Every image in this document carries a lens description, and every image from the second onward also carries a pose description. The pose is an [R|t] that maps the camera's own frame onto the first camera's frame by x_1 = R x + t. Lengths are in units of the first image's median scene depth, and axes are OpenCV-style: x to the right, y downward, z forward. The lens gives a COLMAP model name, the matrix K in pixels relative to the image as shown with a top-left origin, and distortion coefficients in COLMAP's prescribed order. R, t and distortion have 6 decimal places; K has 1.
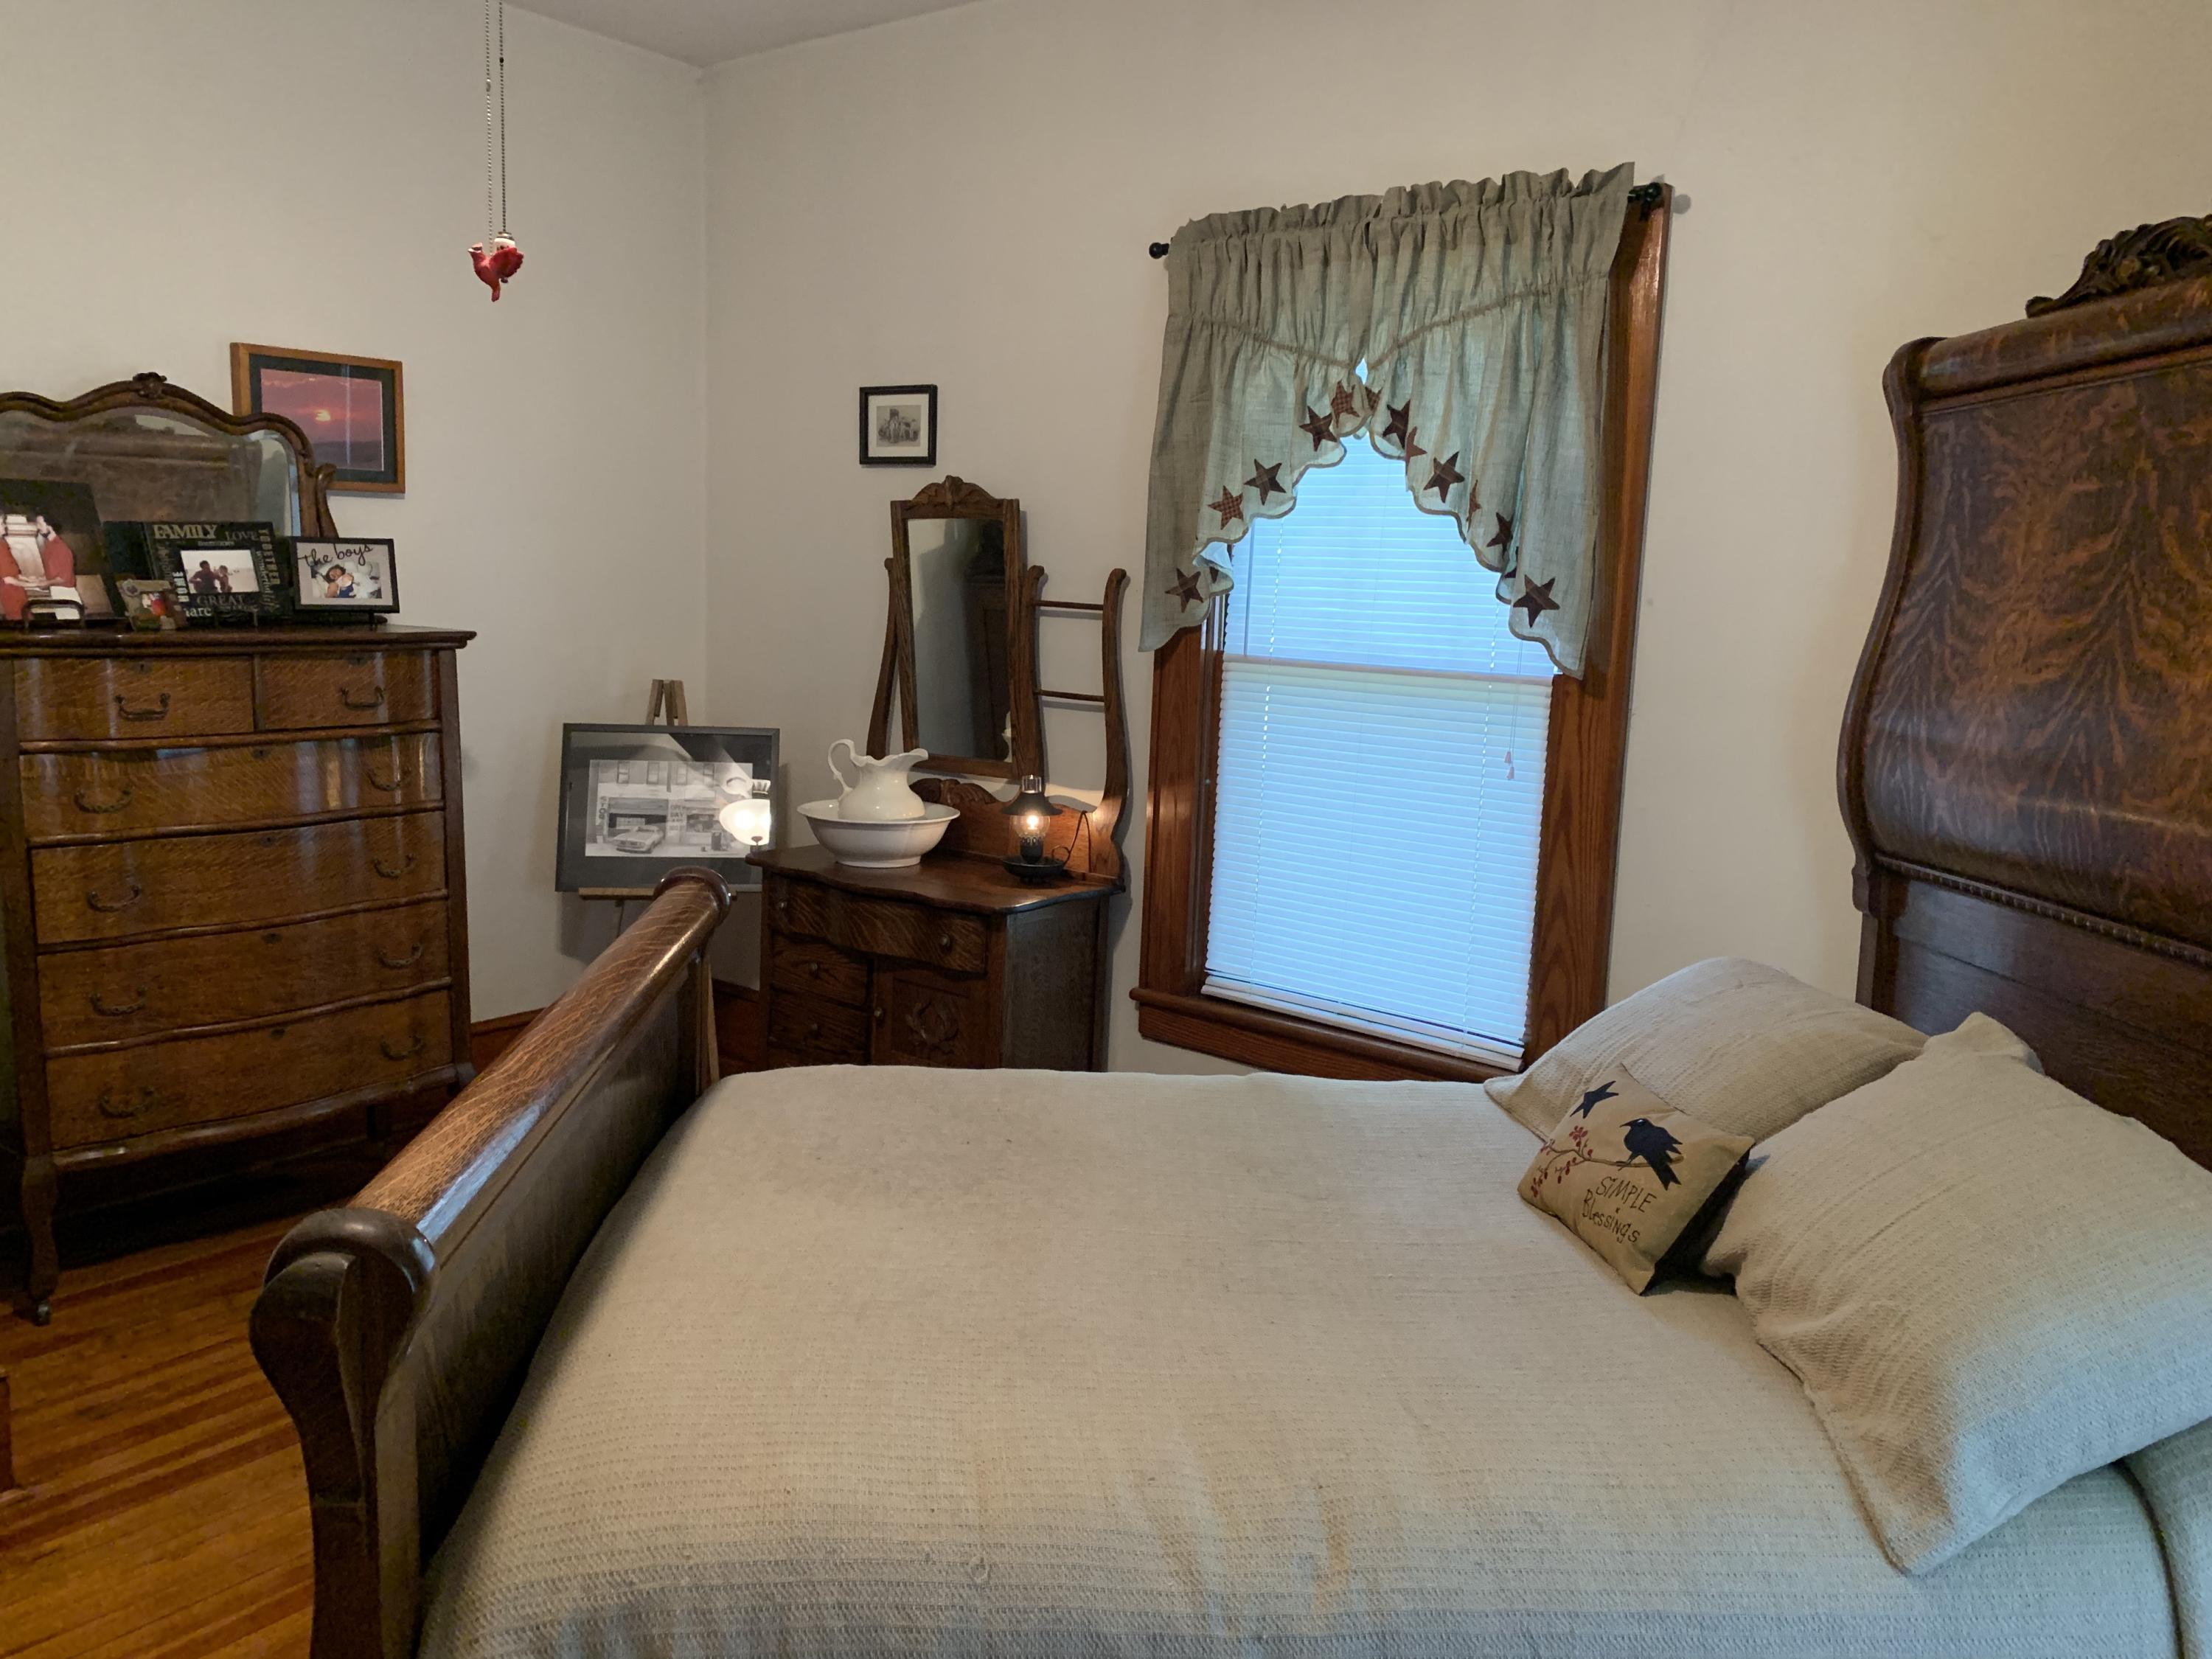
lens RADIAL K [[1678.1, 0, 1105.5], [0, 1678.1, 822.2], [0, 0, 1]] dist [0.027817, -0.030960]
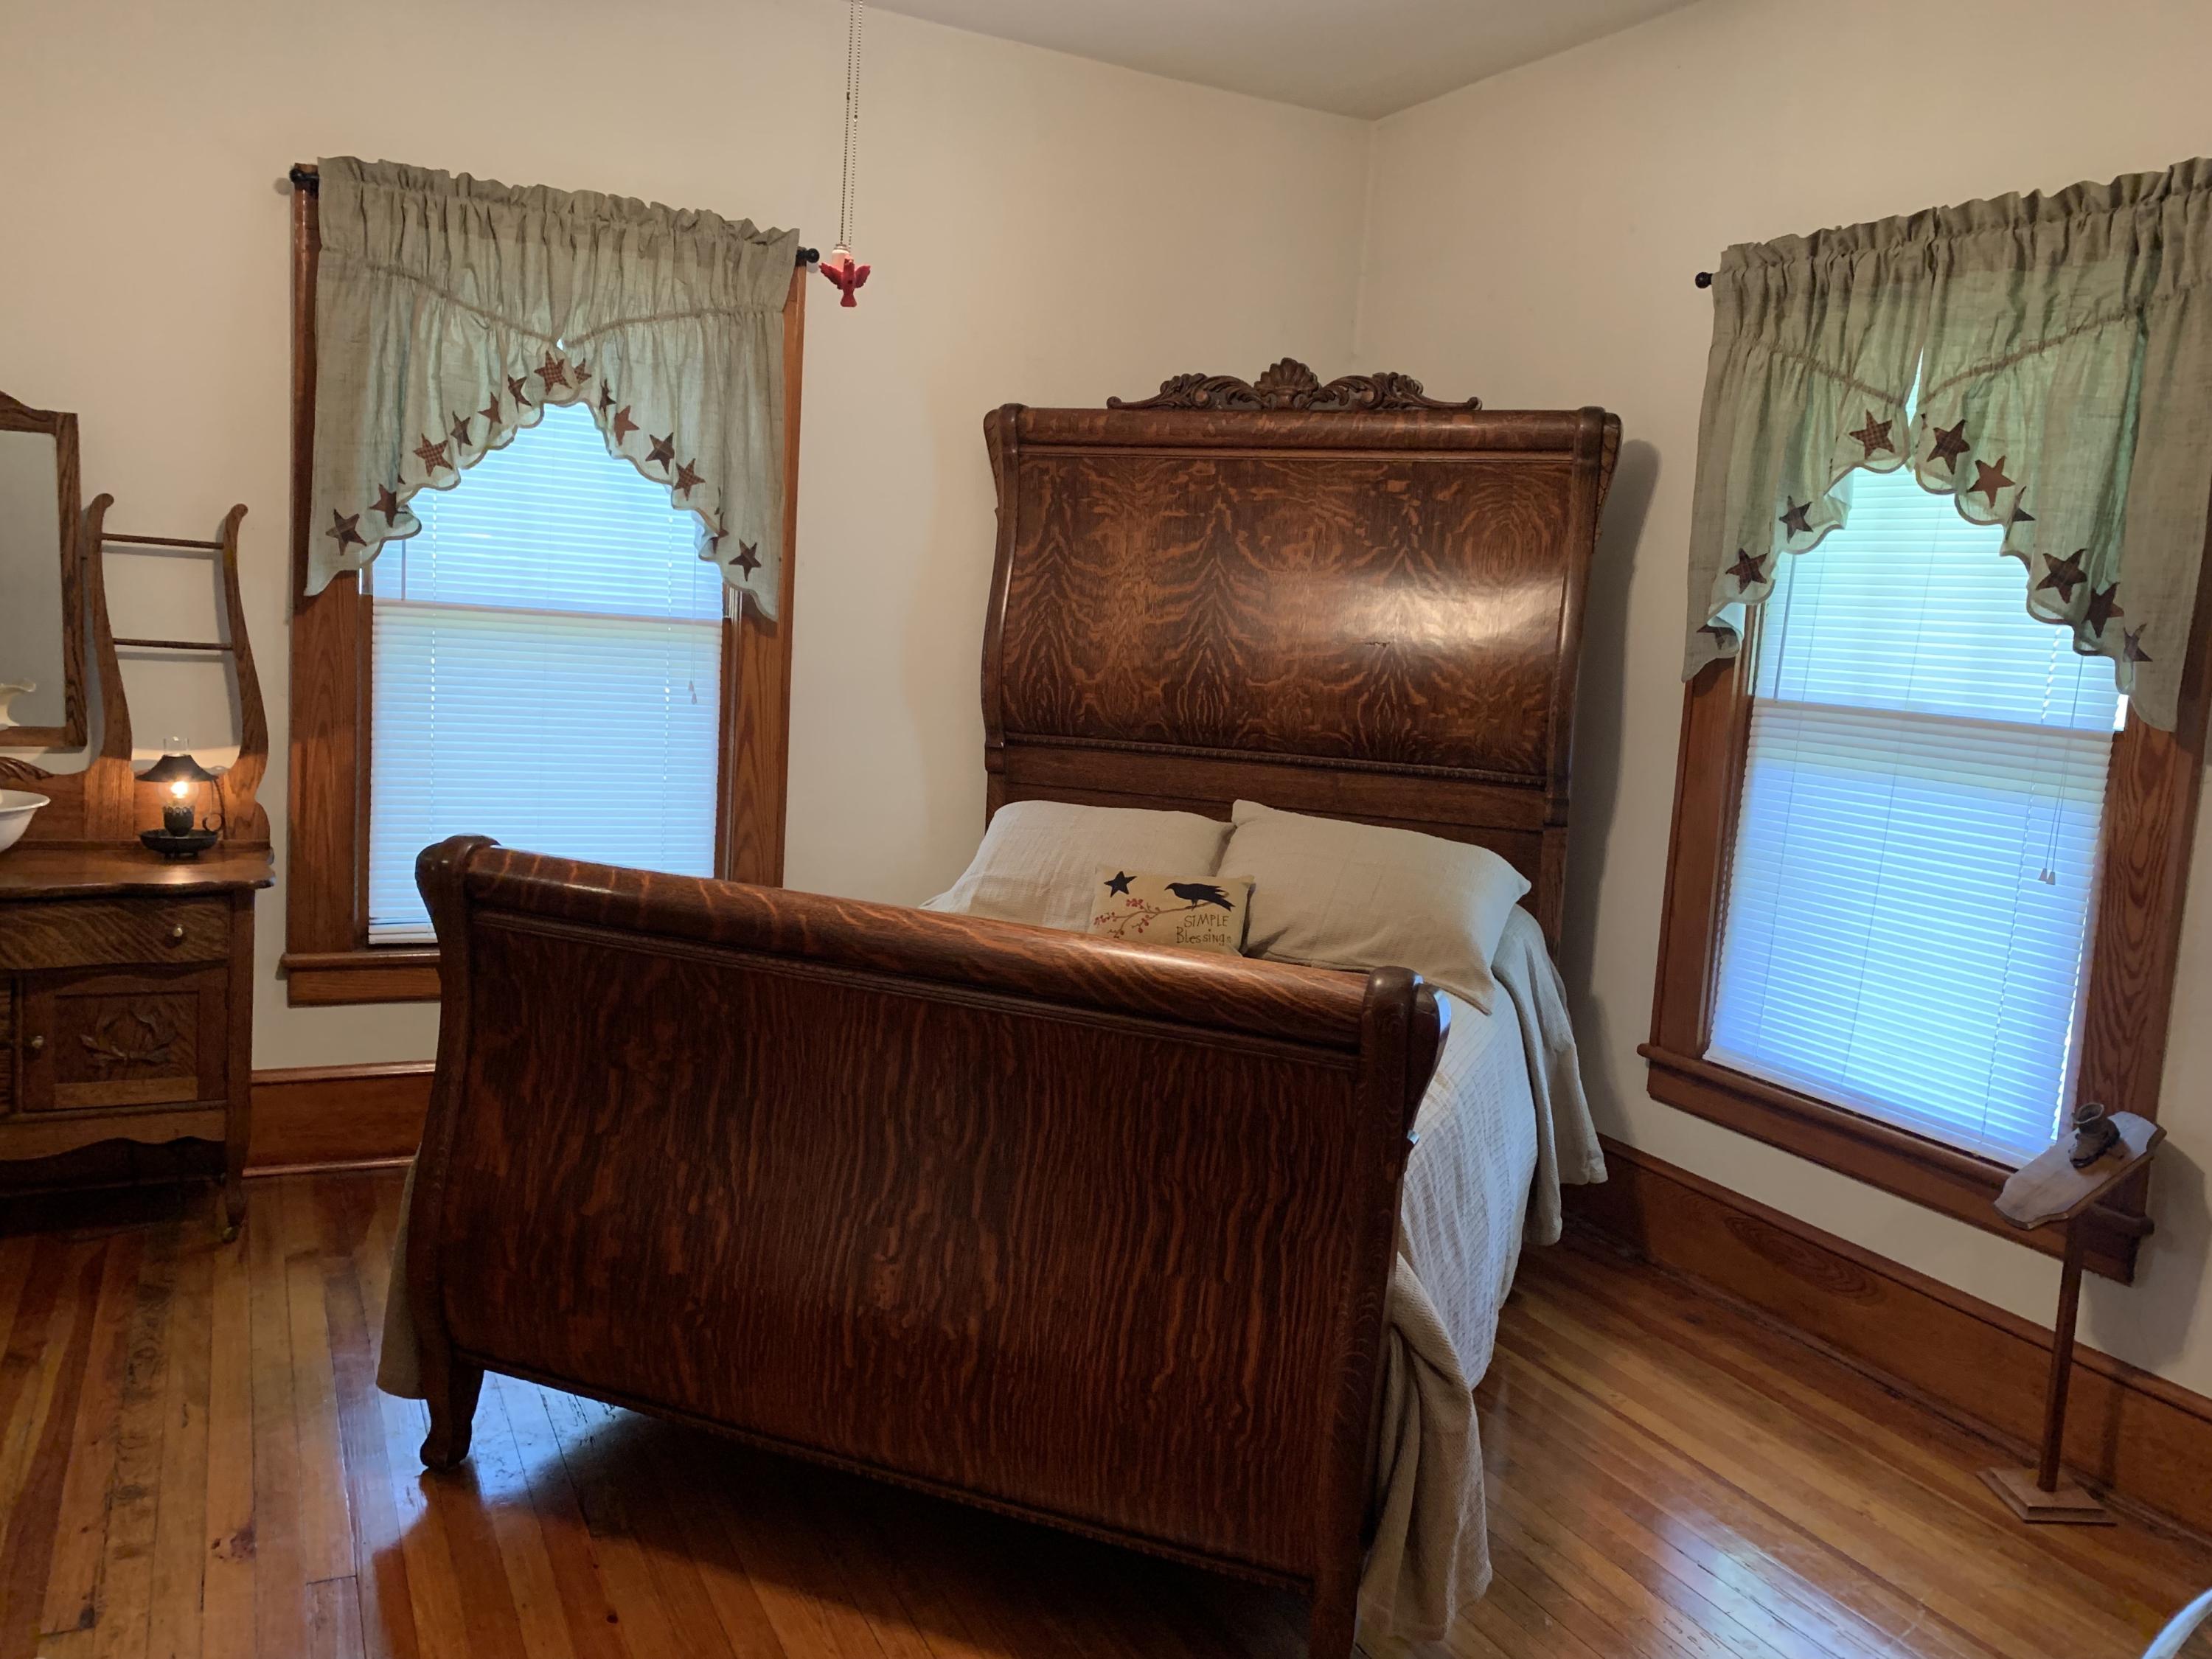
lens RADIAL K [[1678.1, 0, 1108.1], [0, 1678.1, 833.6], [0, 0, 1]] dist [0.027817, -0.030960]
pose [[0.423996, -0.122870, 0.897291, -0.783339], [0.081467, 0.991912, 0.097332, -0.028043], [-0.901993, 0.031831, 0.430576, 0.212623]]
